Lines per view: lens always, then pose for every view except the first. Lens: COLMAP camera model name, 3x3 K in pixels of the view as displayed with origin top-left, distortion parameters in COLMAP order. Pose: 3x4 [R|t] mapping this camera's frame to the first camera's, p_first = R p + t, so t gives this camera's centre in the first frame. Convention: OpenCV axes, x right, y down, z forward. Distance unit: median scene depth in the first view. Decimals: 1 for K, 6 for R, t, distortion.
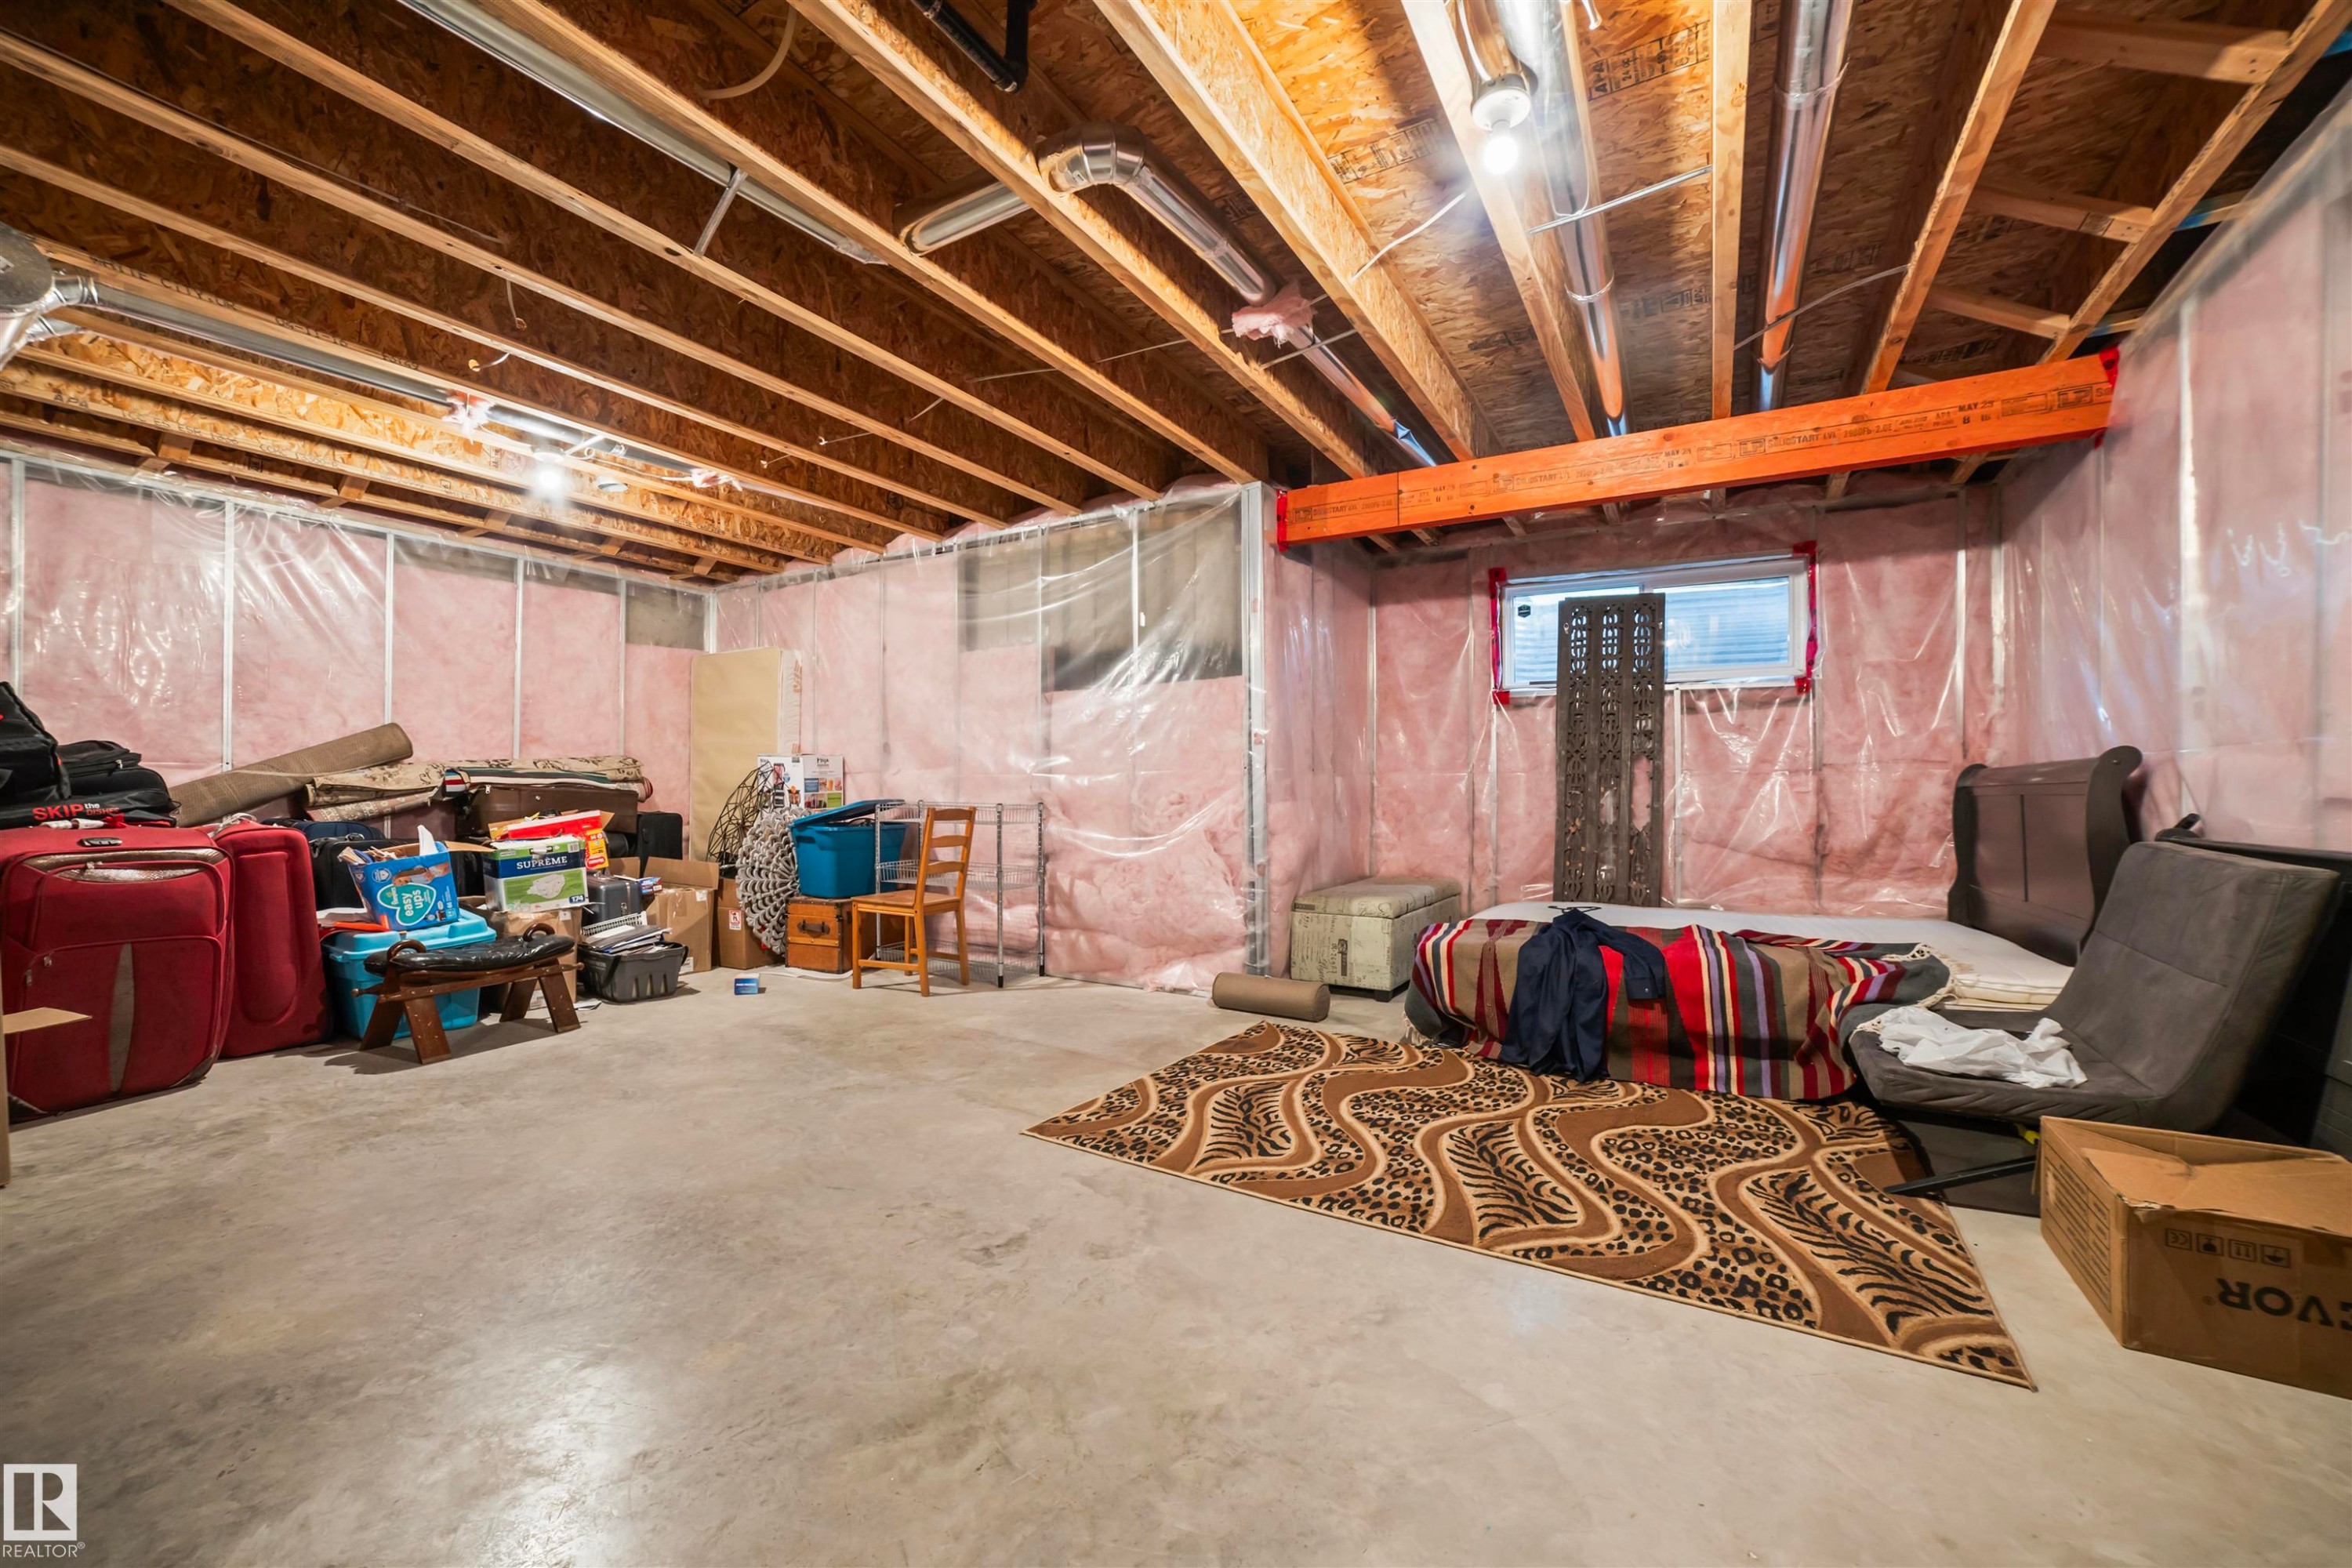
lens RADIAL K [[909.0, 0, 1172.6], [0, 909.0, 791.3], [0, 0, 1]] dist [-0.044991, 0.012644]
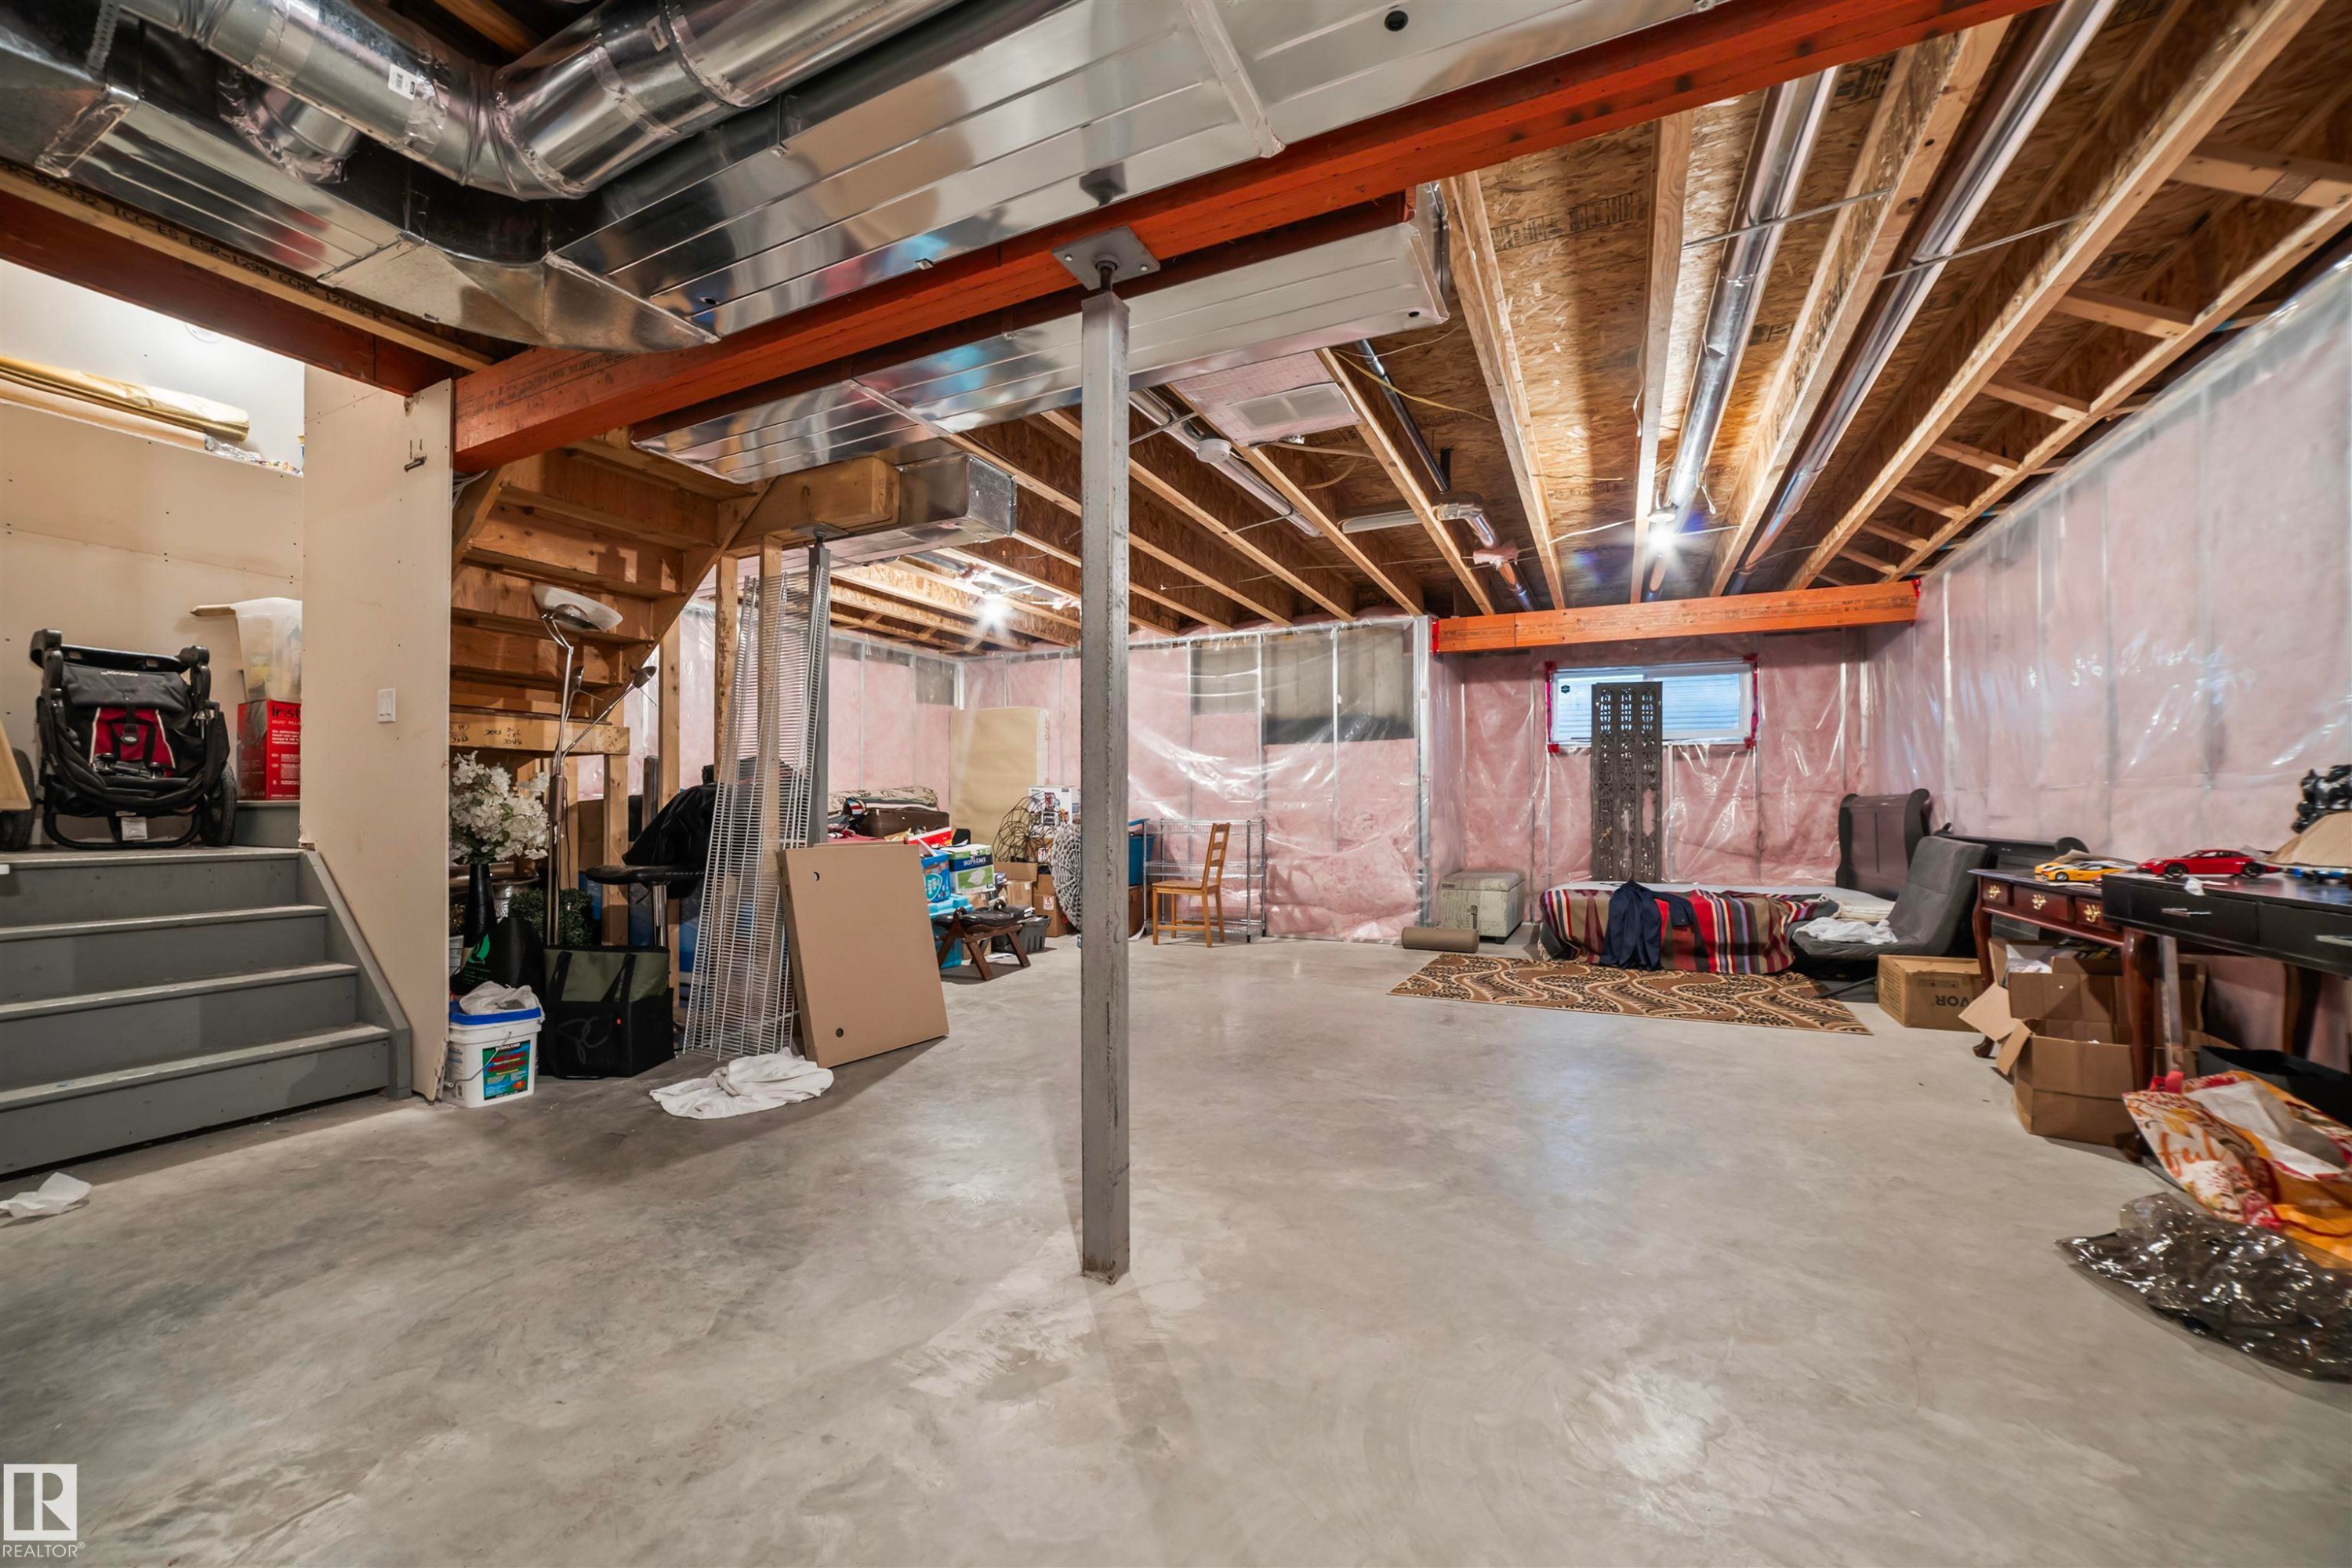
lens RADIAL K [[909.0, 0, 1168.0], [0, 909.0, 808.5], [0, 0, 1]] dist [-0.044991, 0.012644]
pose [[0.996608, -0.003949, 0.082199, -0.498597], [0.003887, 0.999992, 0.000921, -0.009243], [-0.082202, -0.000599, 0.996615, -0.549187]]
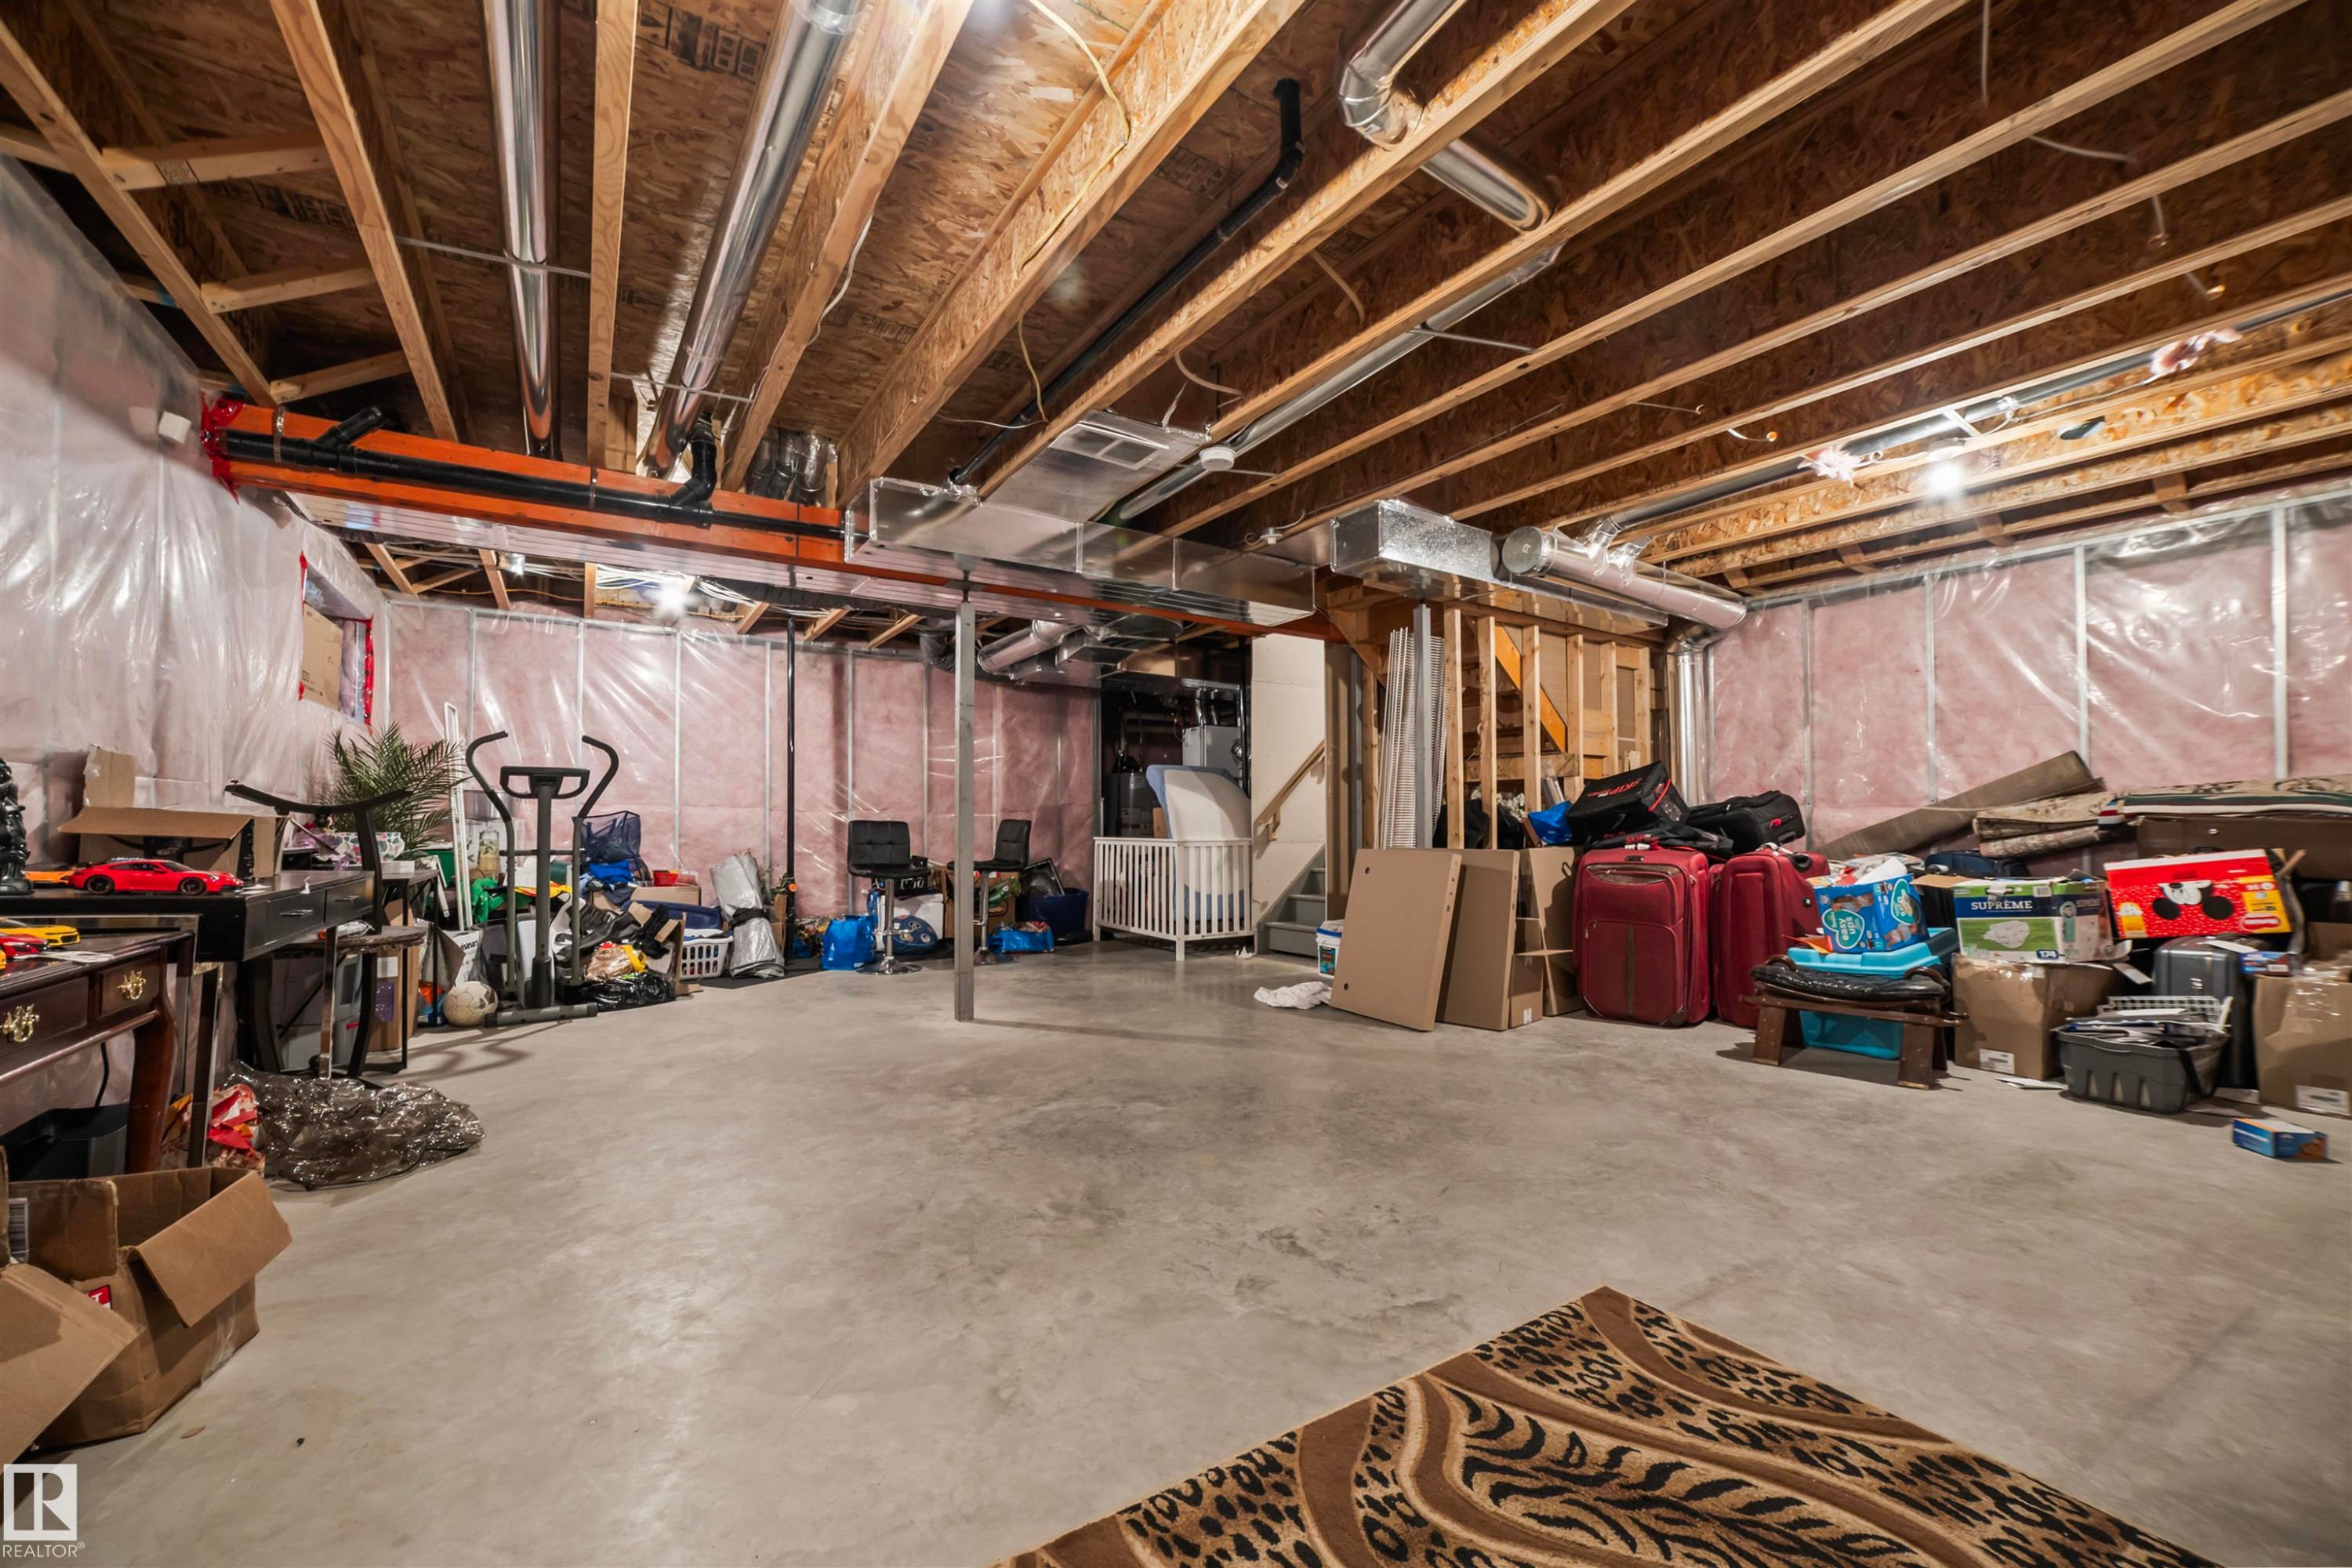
lens RADIAL K [[909.0, 0, 1190.4], [0, 909.0, 811.6], [0, 0, 1]] dist [-0.044991, 0.012644]
pose [[-0.414647, -0.020503, -0.909751, 0.398733], [0.003925, 0.999697, -0.024319, 0.006290], [0.909974, -0.013655, -0.414440, 0.626793]]
